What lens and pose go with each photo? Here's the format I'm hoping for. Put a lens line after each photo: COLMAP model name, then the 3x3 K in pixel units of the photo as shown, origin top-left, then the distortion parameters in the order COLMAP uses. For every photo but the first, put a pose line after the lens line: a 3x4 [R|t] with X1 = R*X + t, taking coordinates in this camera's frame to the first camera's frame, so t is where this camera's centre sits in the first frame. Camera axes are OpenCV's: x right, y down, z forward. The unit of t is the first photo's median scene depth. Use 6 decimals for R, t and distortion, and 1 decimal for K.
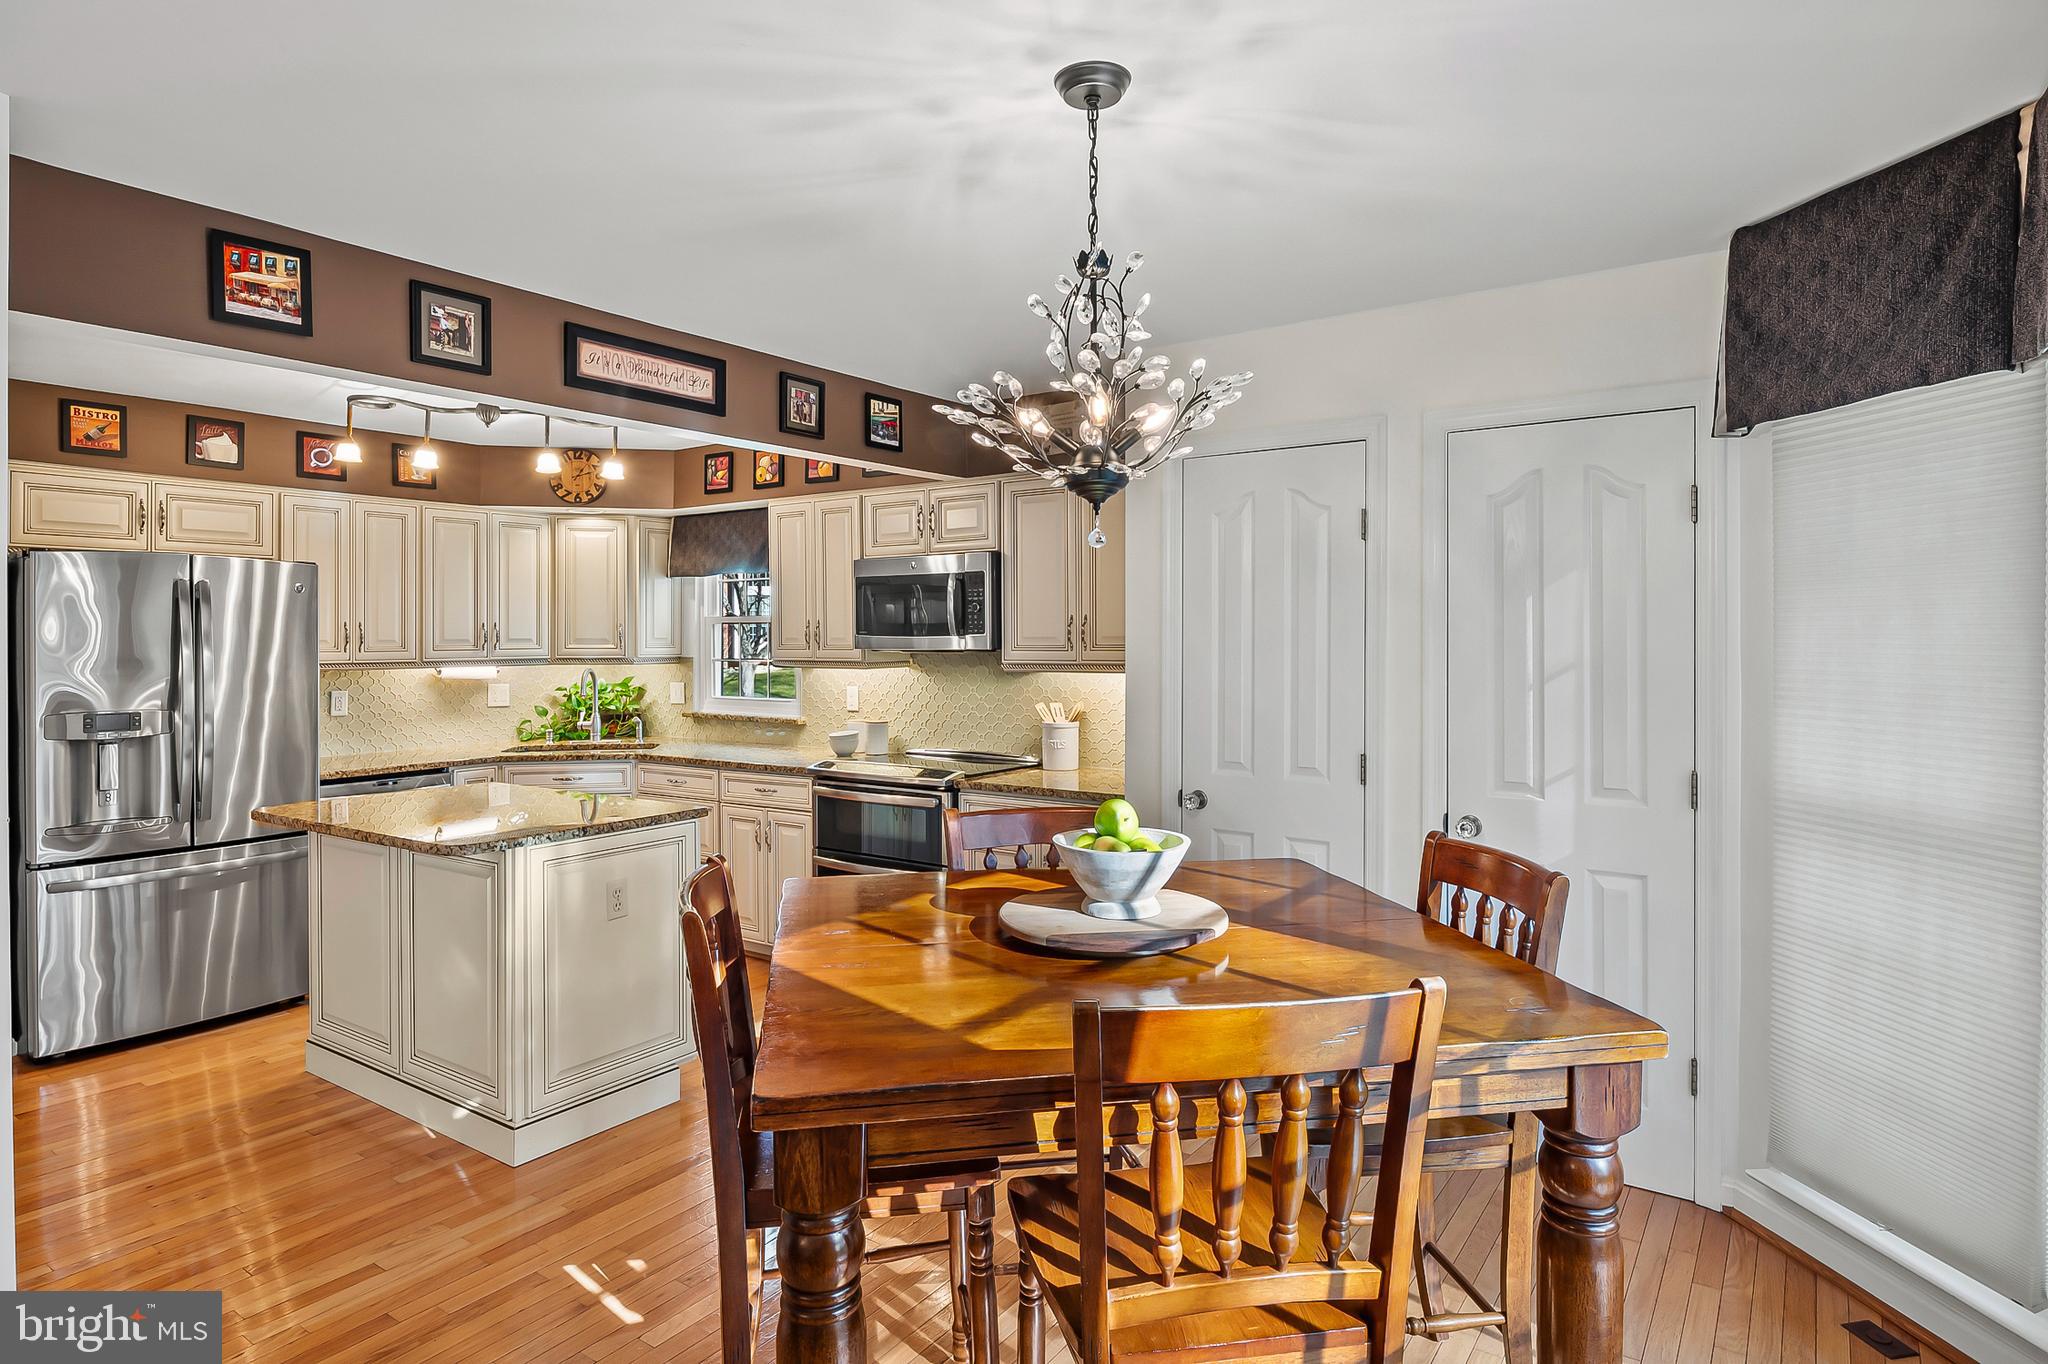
lens RADIAL K [[1120.6, 0, 1018.3], [0, 1120.6, 654.9], [0, 0, 1]] dist [-0.005583, -0.000817]
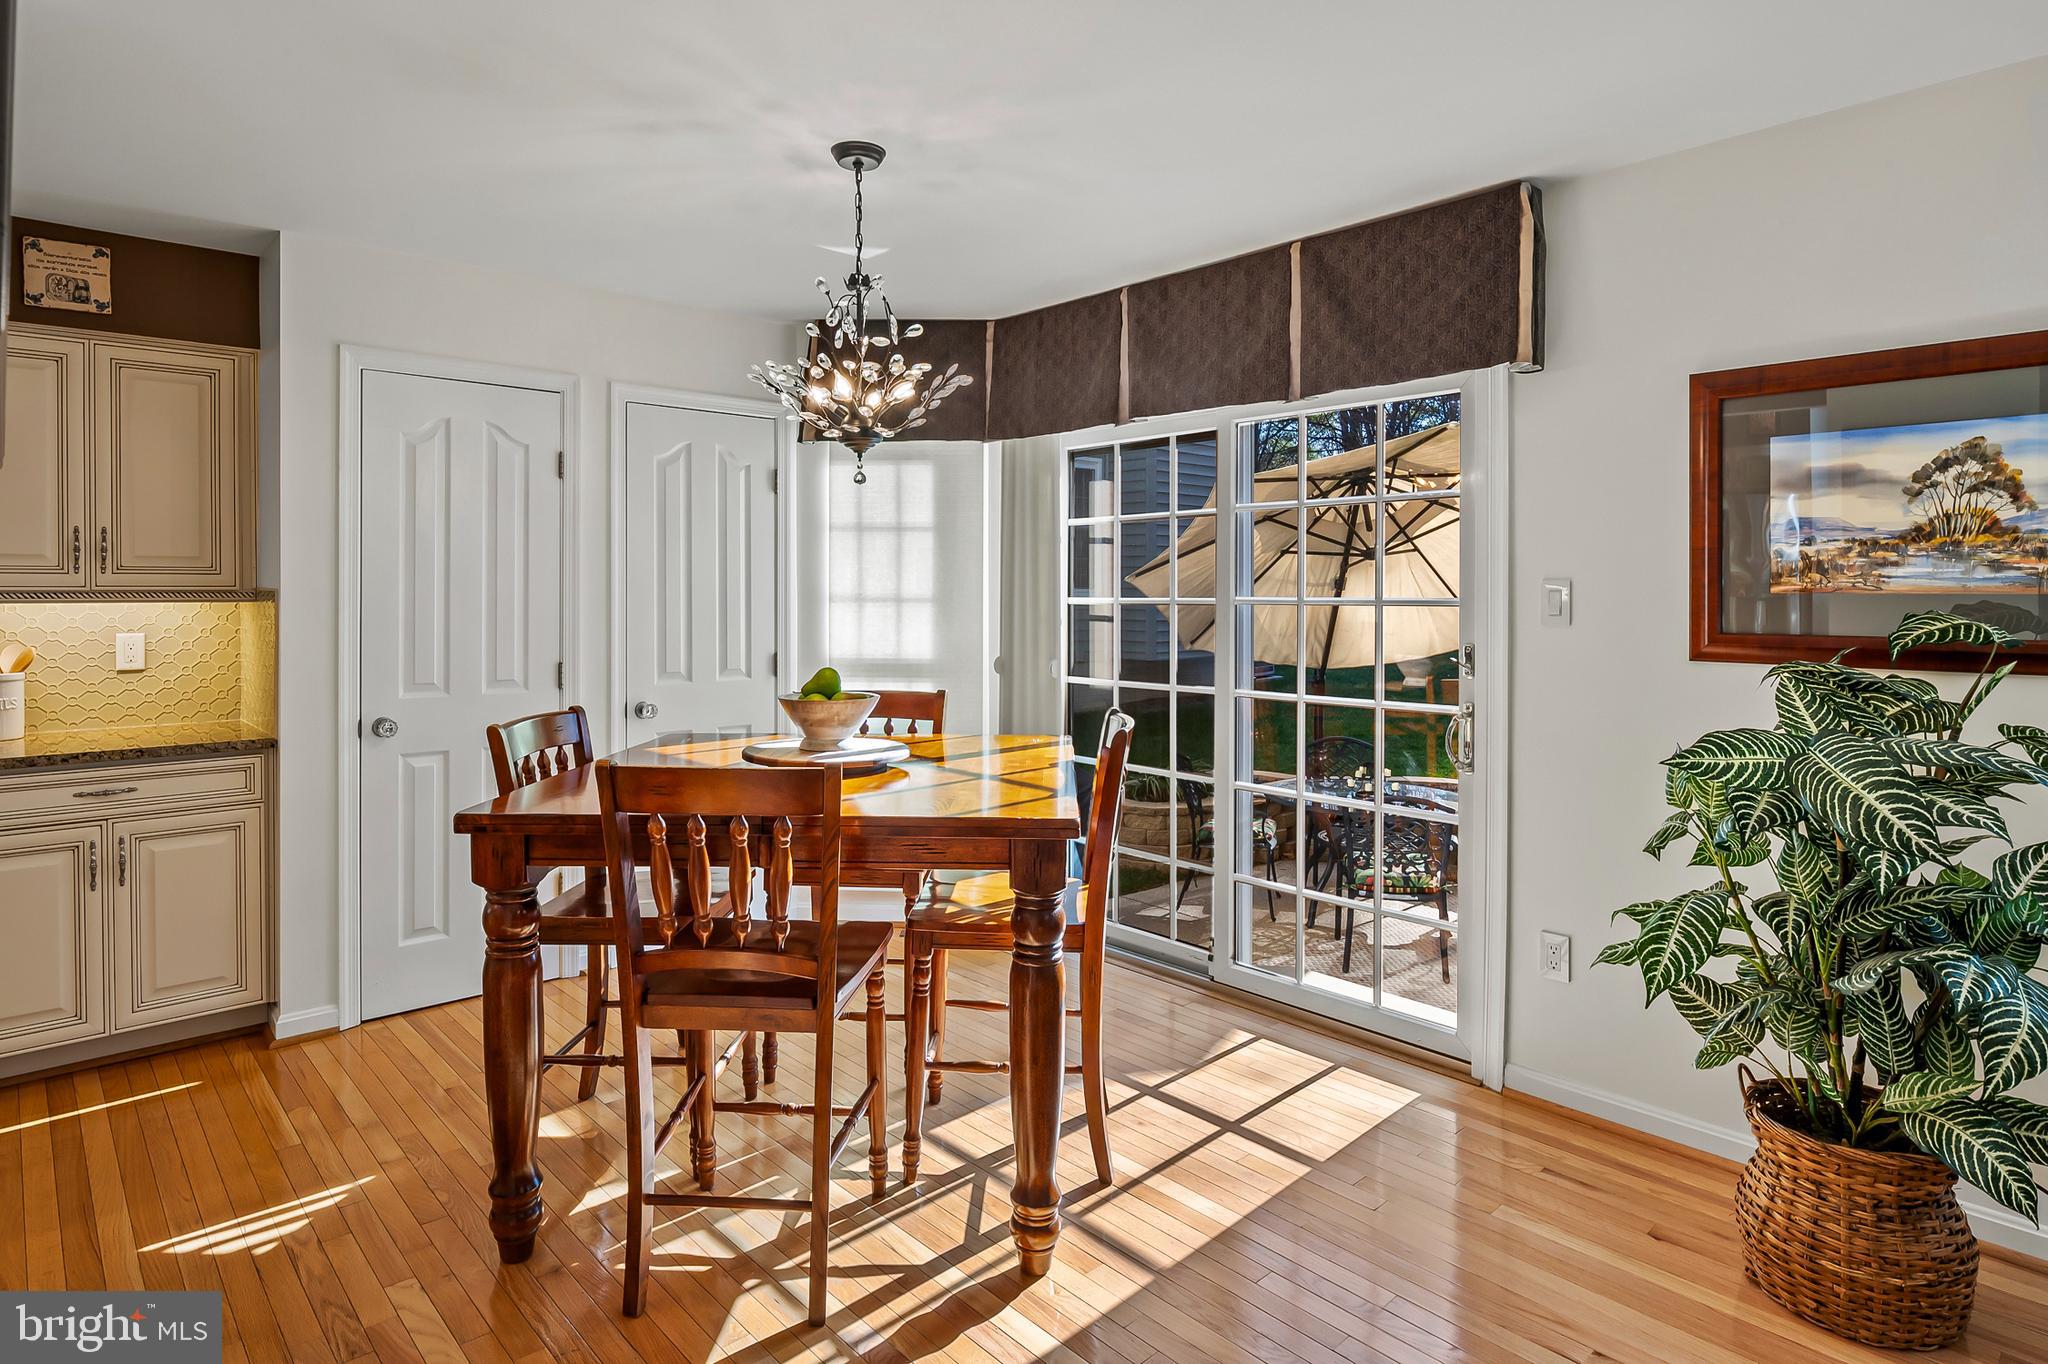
lens RADIAL K [[1120.3, 0, 1018.4], [0, 1120.3, 591.6], [0, 0, 1]] dist [-0.004843, -0.002070]
pose [[0.218092, 0.003372, 0.975922, -0.596537], [0.012694, 0.999900, -0.006292, 0.023403], [-0.975846, 0.013760, 0.218027, 0.237455]]
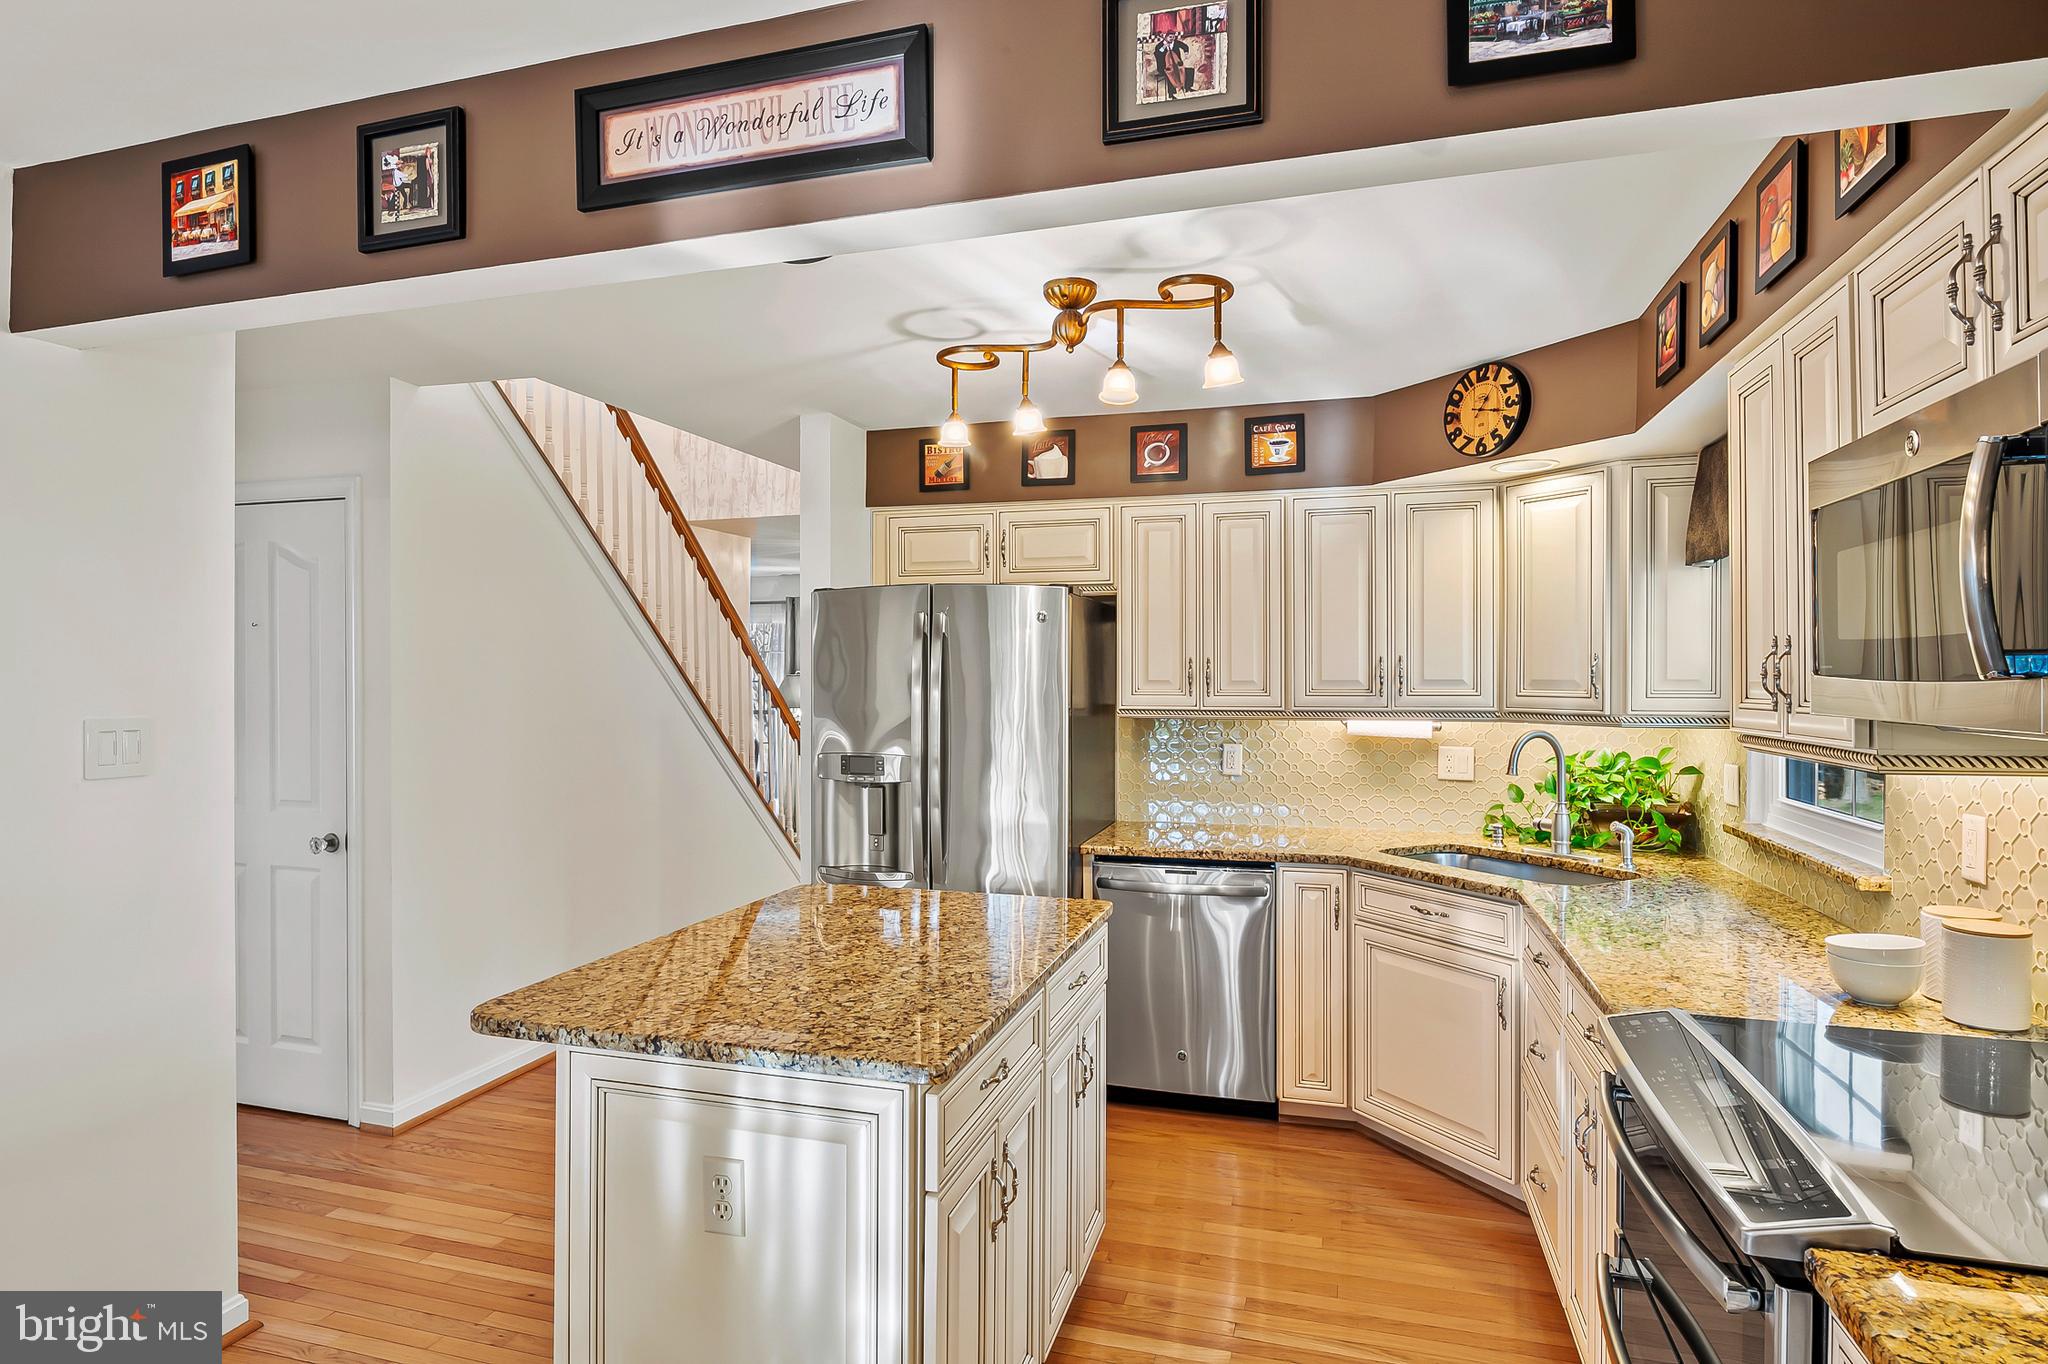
lens RADIAL K [[1115.4, 0, 1024.0], [0, 1115.4, 682.0], [0, 0, 1]] dist [-0.003616, -0.001473]
pose [[0.314431, 0.004780, -0.949268, 0.135861], [-0.015575, 0.999879, -0.000124, -0.013124], [0.949153, 0.014824, 0.314467, 0.811083]]
